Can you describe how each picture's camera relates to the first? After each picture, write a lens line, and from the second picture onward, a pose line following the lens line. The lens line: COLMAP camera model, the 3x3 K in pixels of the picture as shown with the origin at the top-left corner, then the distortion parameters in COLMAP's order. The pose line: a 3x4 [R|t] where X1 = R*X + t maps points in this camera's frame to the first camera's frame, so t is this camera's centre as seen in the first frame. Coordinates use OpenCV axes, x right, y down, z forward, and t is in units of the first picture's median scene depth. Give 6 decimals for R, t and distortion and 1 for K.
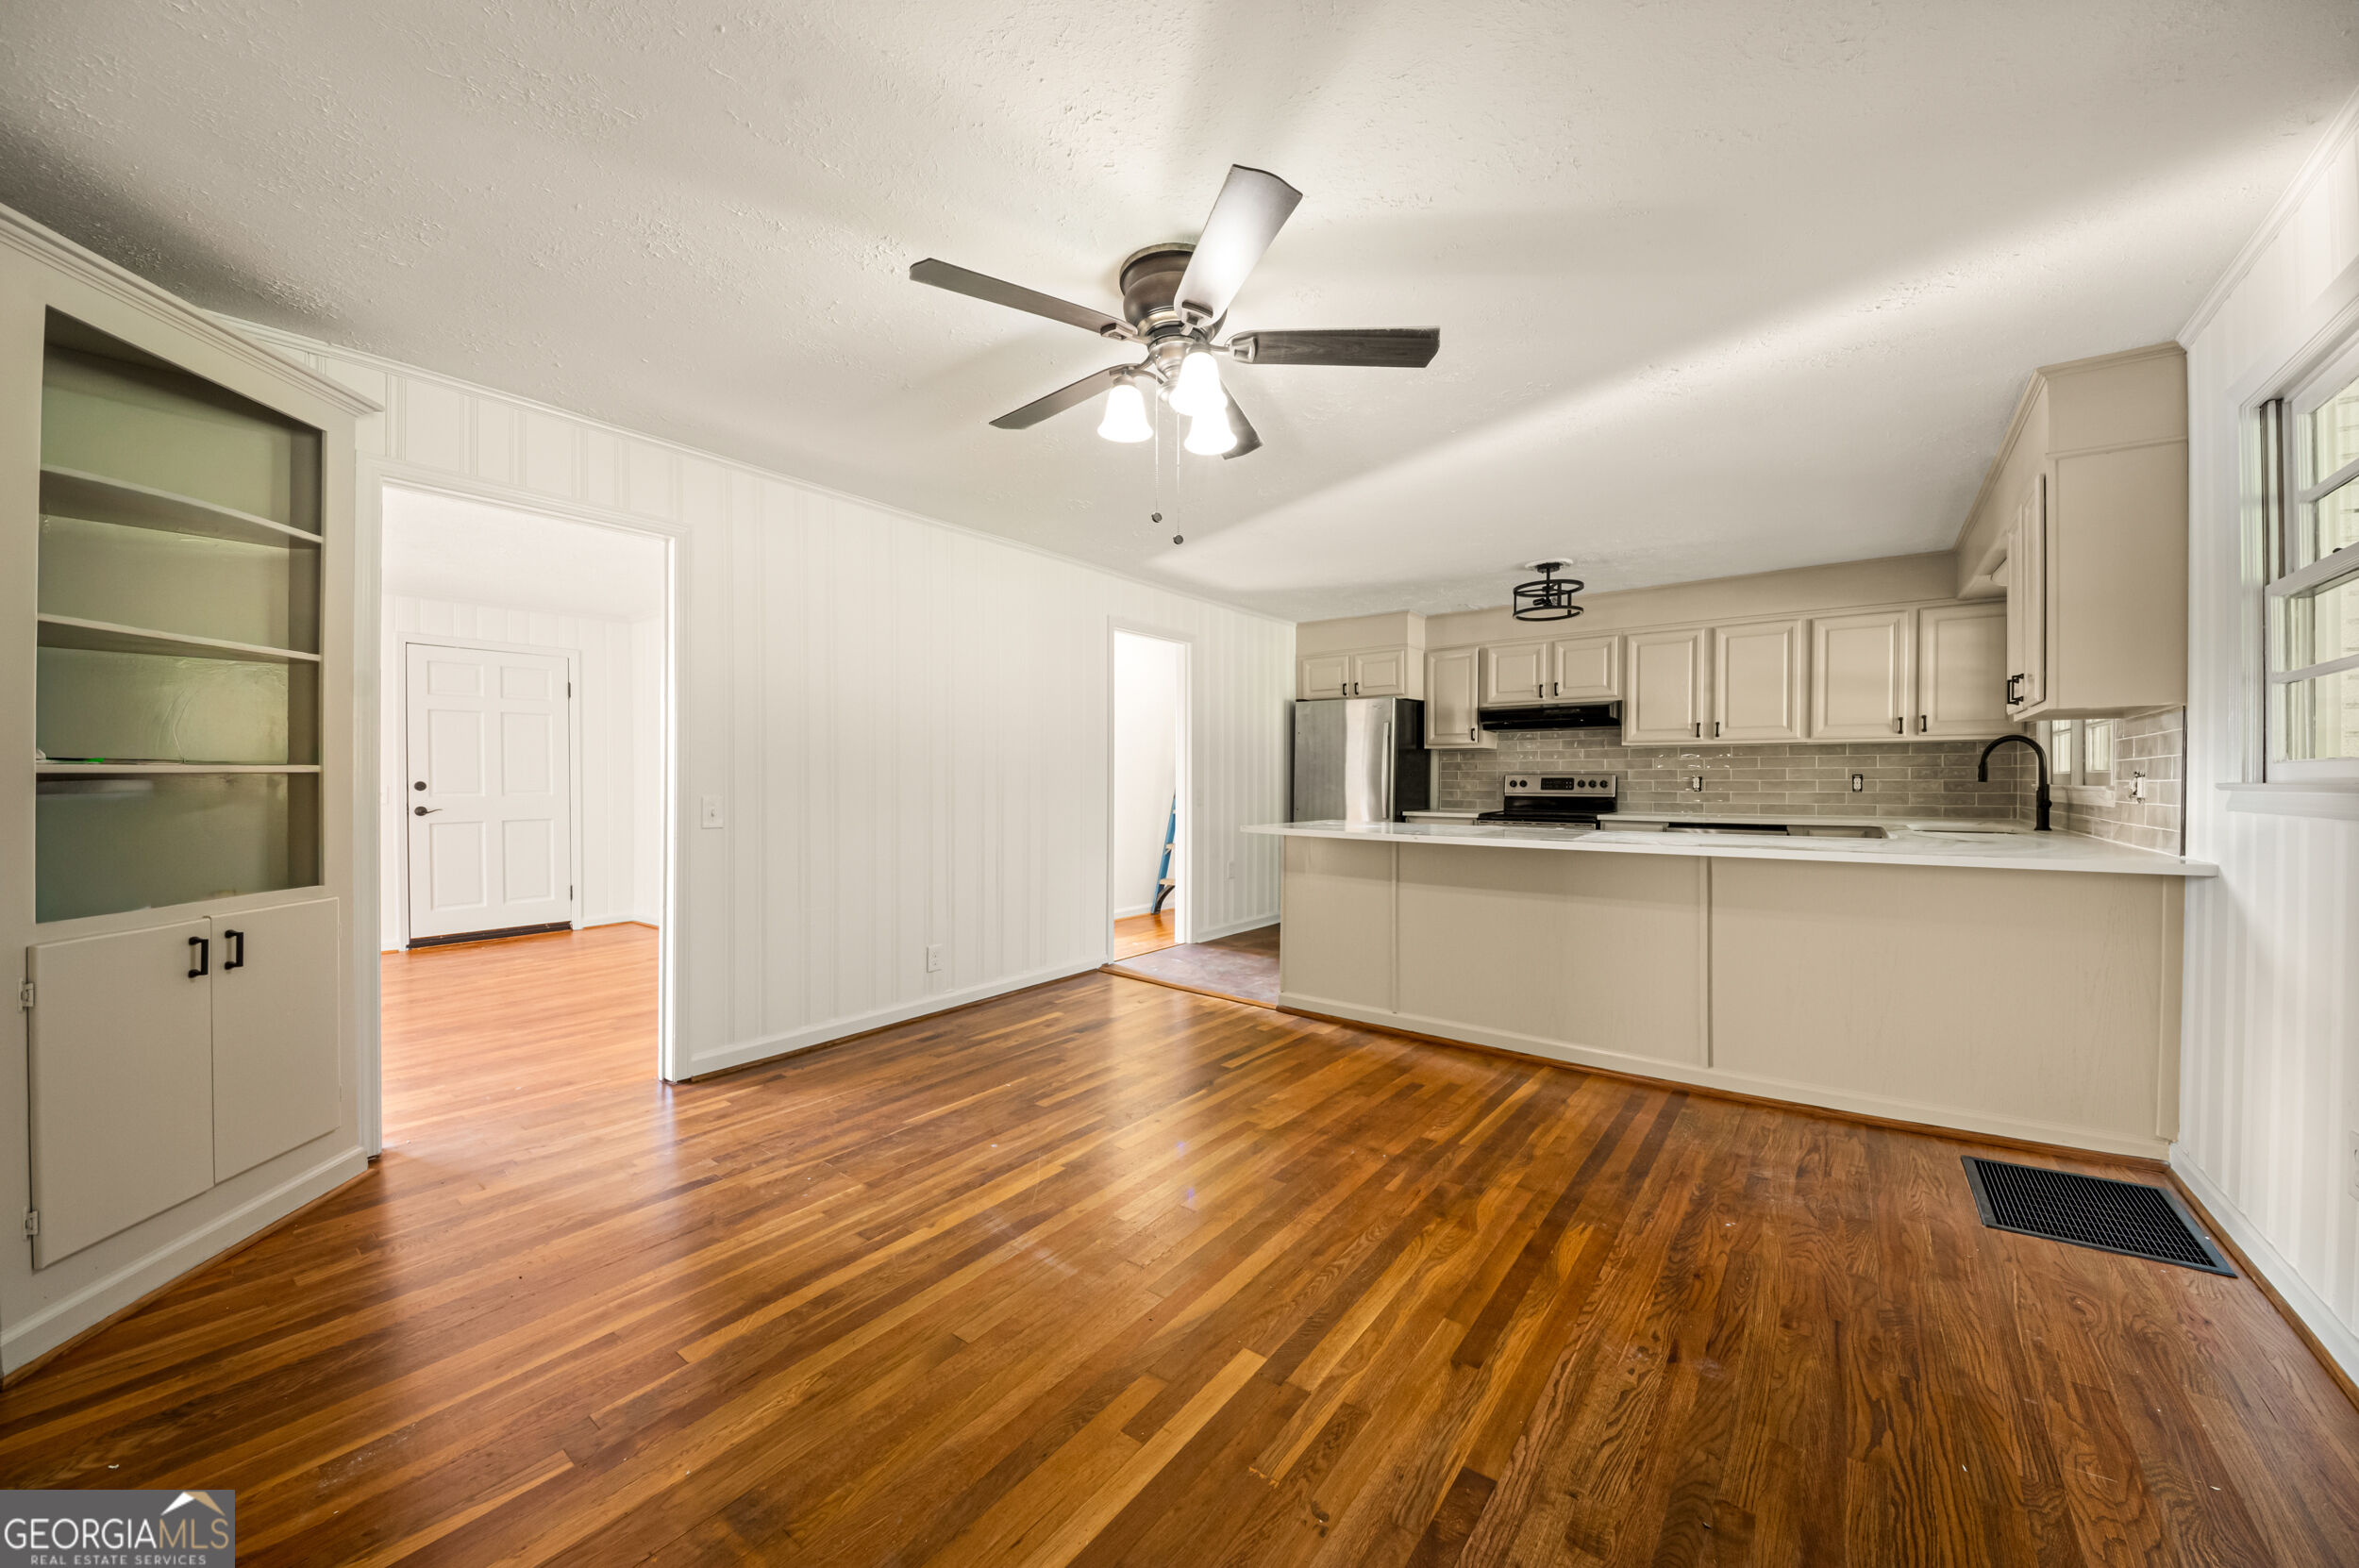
lens RADIAL K [[856.5, 0, 1230.0], [0, 856.5, 773.2], [0, 0, 1]] dist [0.005818, -0.002981]
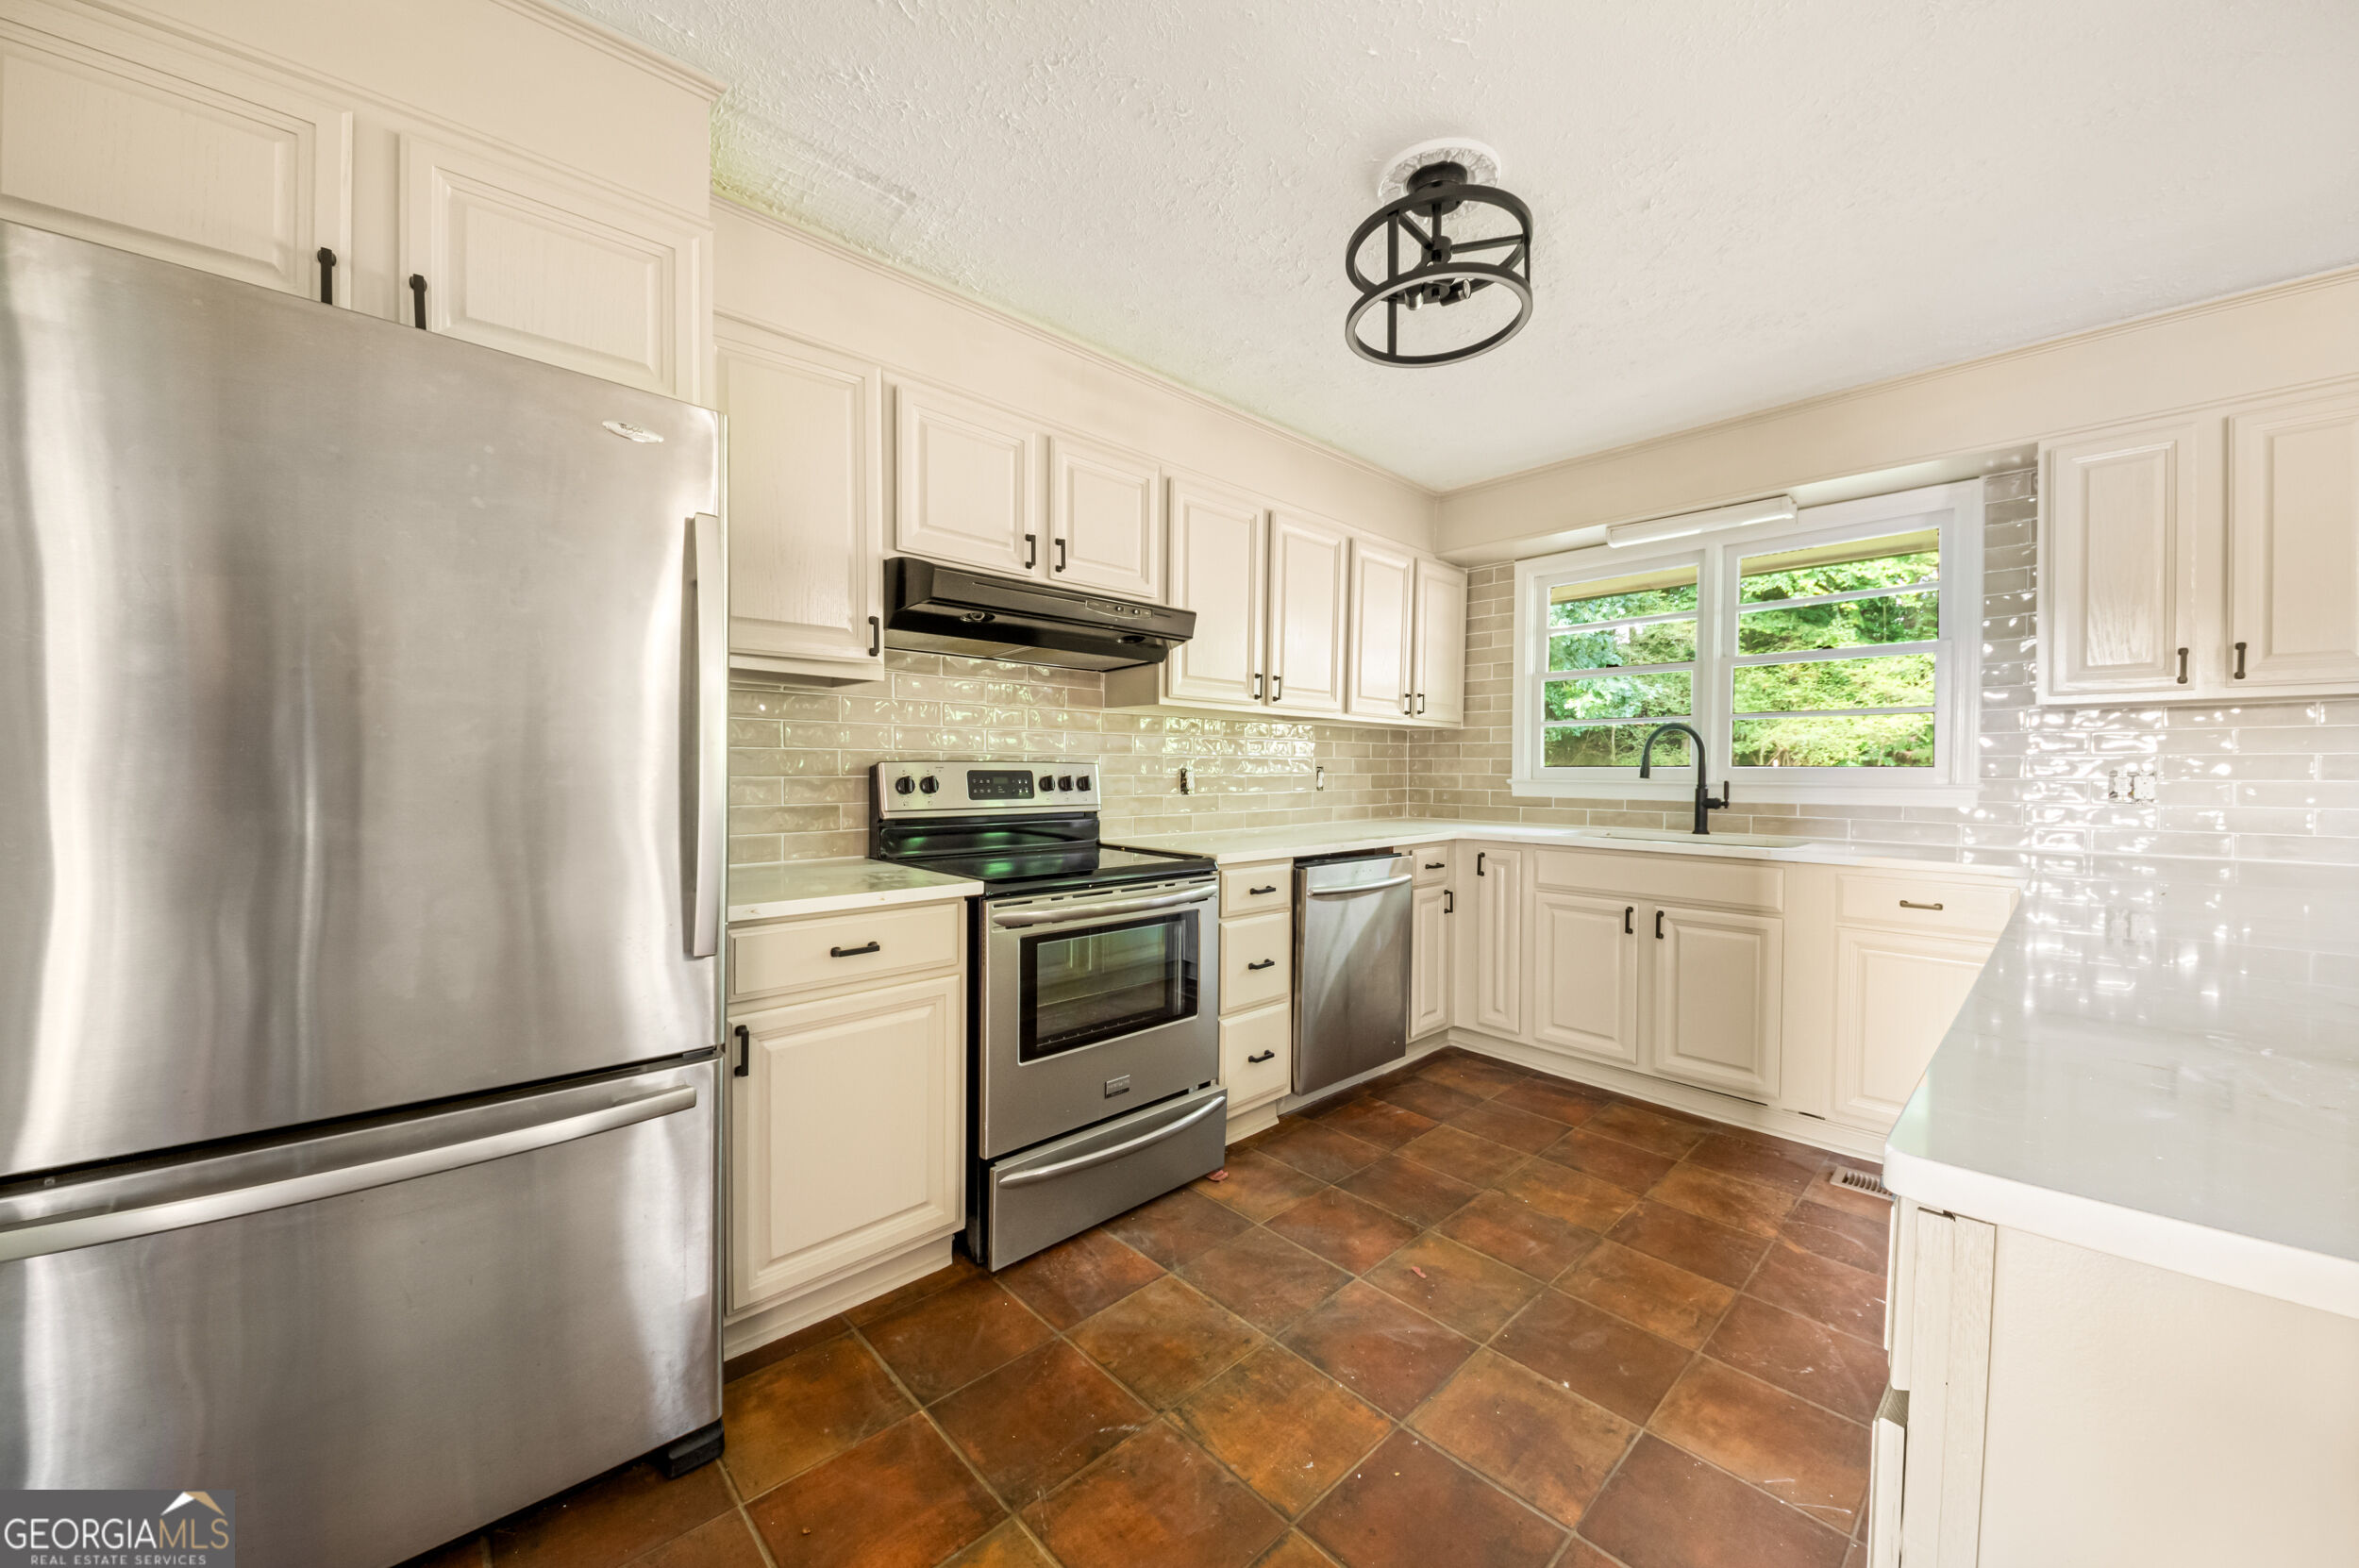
lens RADIAL K [[856.5, 0, 1175.3], [0, 856.5, 785.3], [0, 0, 1]] dist [0.005818, -0.002981]
pose [[0.223182, -0.018006, 0.974611, -0.053045], [-0.011412, 0.999713, 0.021083, 0.008745], [-0.974710, -0.015827, 0.222912, 2.617965]]
